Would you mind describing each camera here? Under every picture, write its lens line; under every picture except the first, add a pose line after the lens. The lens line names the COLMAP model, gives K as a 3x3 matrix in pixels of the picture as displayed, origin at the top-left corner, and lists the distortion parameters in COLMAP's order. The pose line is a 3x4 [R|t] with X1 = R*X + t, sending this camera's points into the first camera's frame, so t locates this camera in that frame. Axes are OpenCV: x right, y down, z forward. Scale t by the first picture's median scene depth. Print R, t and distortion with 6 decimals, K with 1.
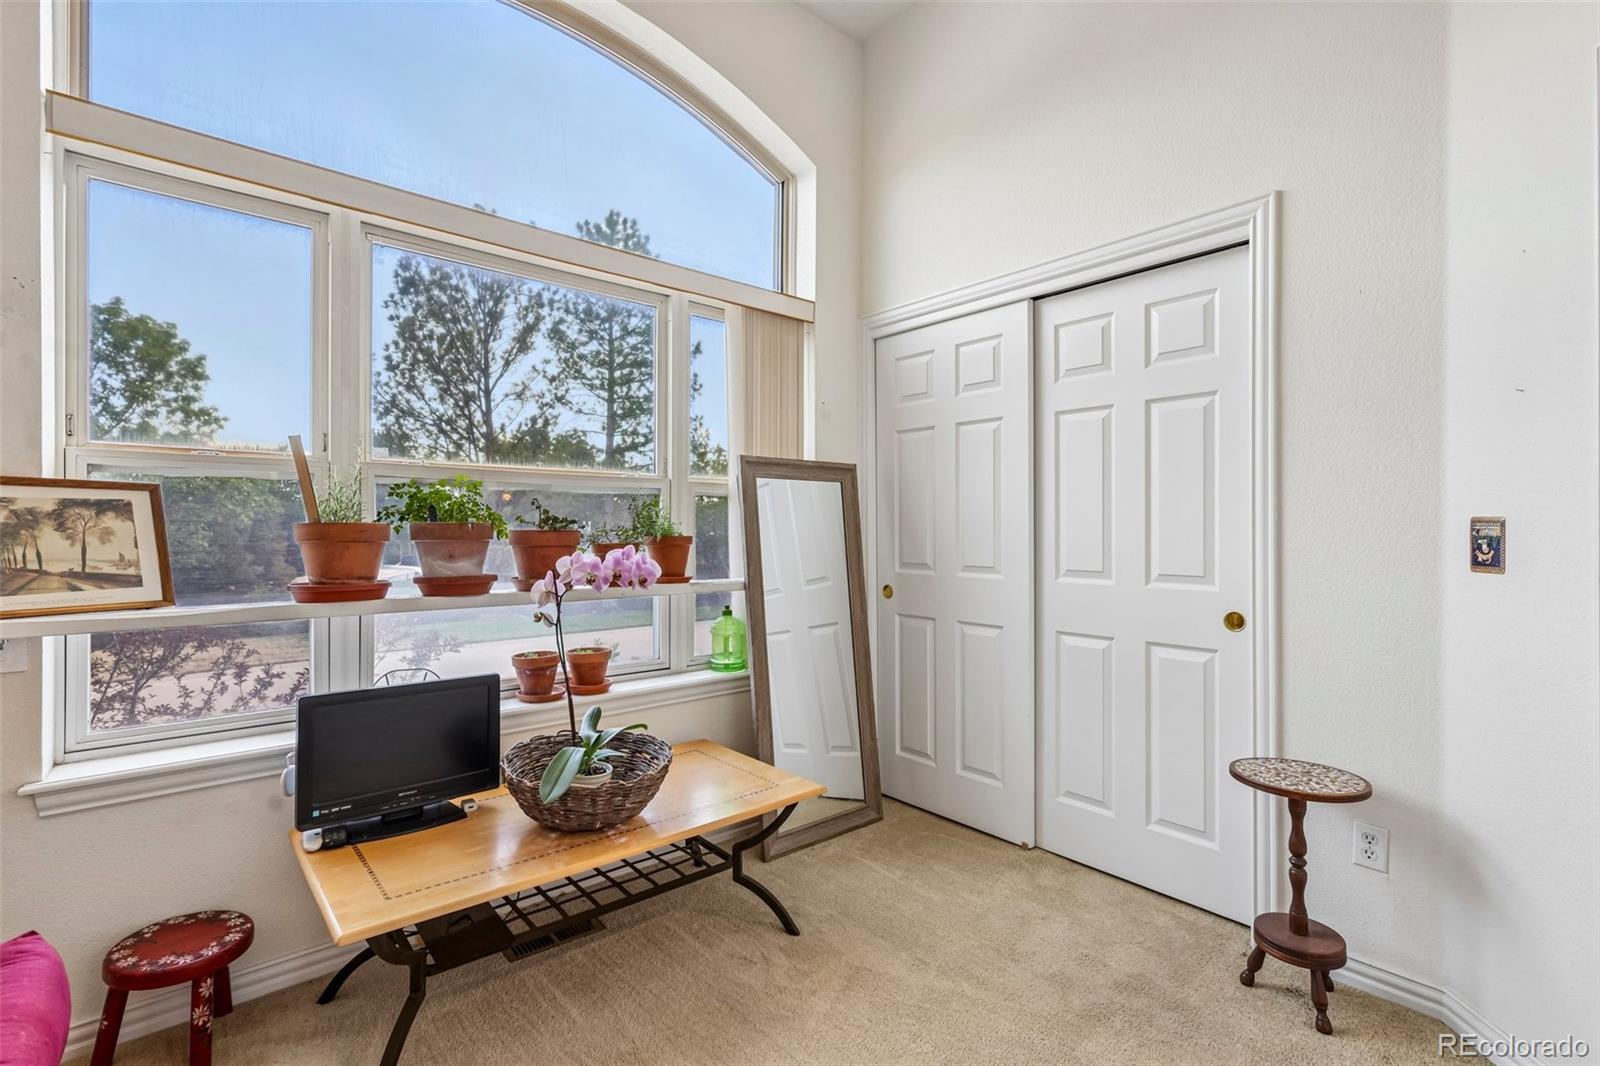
lens RADIAL K [[735.2, 0, 793.2], [0, 735.2, 534.6], [0, 0, 1]] dist [0.002267, 0.000622]
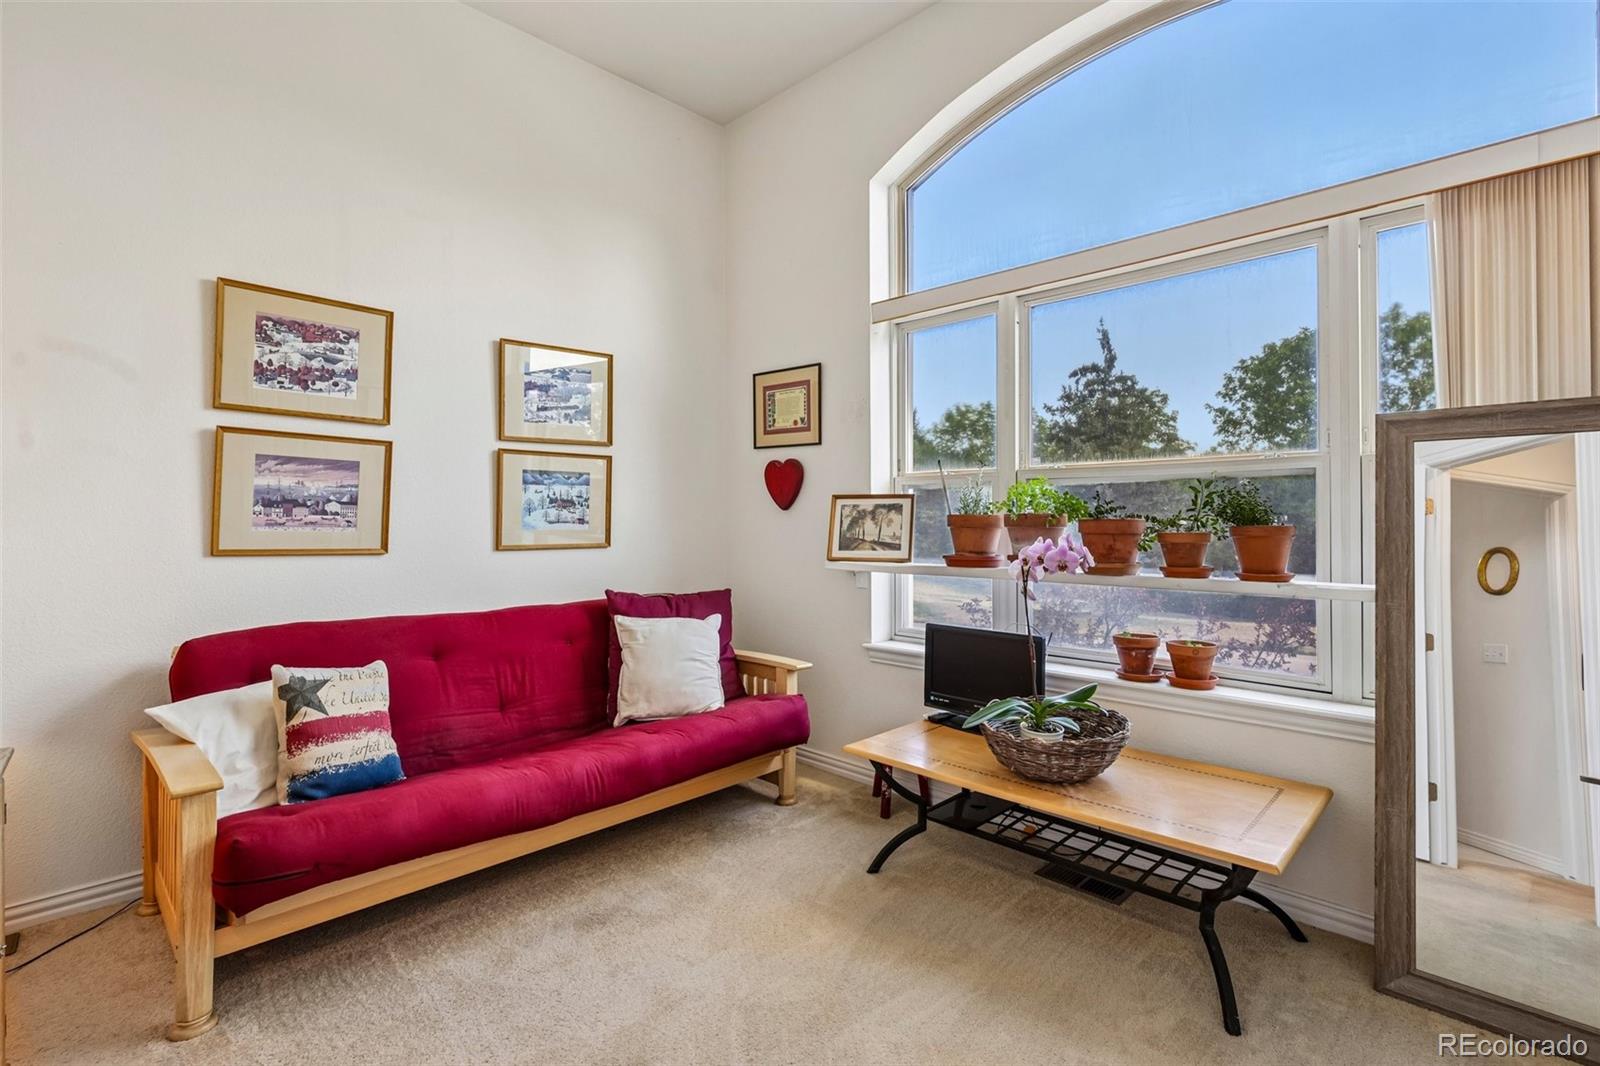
lens RADIAL K [[735.2, 0, 793.0], [0, 735.2, 518.7], [0, 0, 1]] dist [0.002267, 0.000622]
pose [[0.087644, -0.005396, -0.996137, 0.922432], [-0.005062, 0.999970, -0.005863, 0.003279], [0.996139, 0.005556, 0.087614, 0.571130]]
